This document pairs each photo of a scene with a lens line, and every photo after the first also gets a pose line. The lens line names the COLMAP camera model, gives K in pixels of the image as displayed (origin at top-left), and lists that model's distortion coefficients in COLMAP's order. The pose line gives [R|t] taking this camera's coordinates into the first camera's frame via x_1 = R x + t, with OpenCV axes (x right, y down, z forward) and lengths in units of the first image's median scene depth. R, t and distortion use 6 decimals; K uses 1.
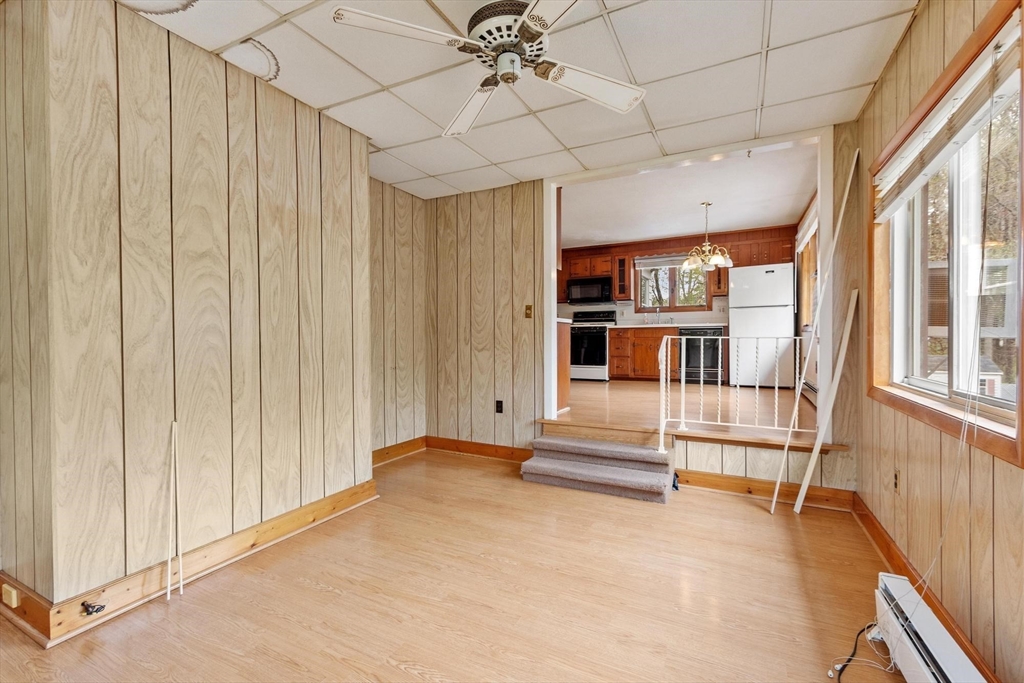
lens RADIAL K [[448.0, 0, 504.9], [0, 448.0, 336.3], [0, 0, 1]] dist [0.004178, 0.000305]
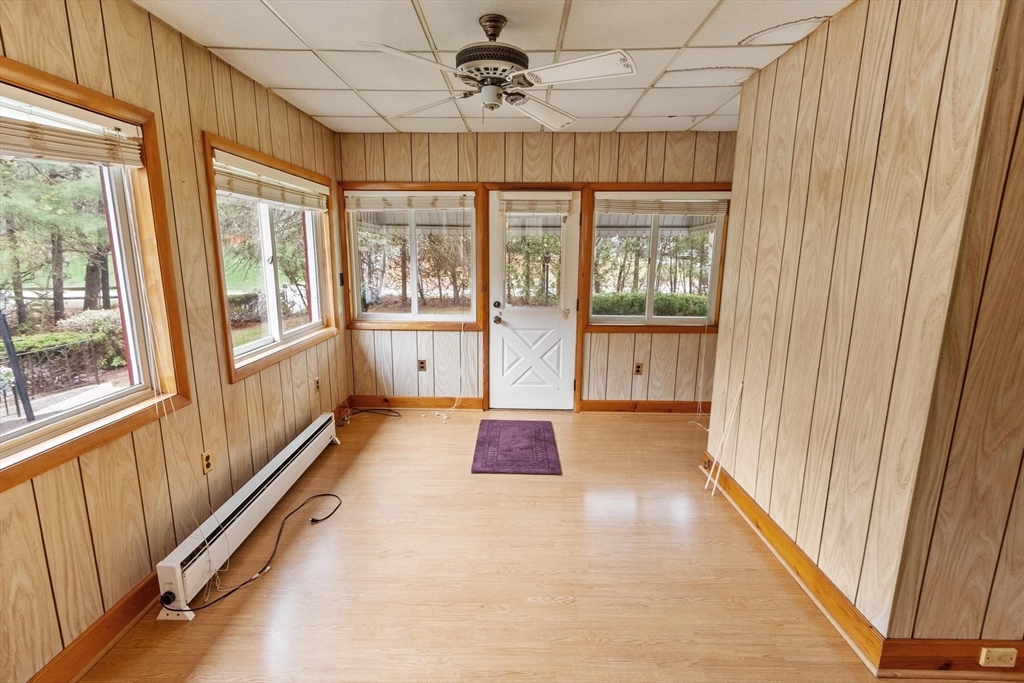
lens RADIAL K [[448.0, 0, 504.9], [0, 448.0, 336.3], [0, 0, 1]] dist [0.004178, 0.000305]
pose [[-0.893802, 0.079877, -0.441290, 0.367640], [-0.002817, 0.982990, 0.183635, -0.148821], [0.448452, 0.165377, -0.878374, 1.475171]]
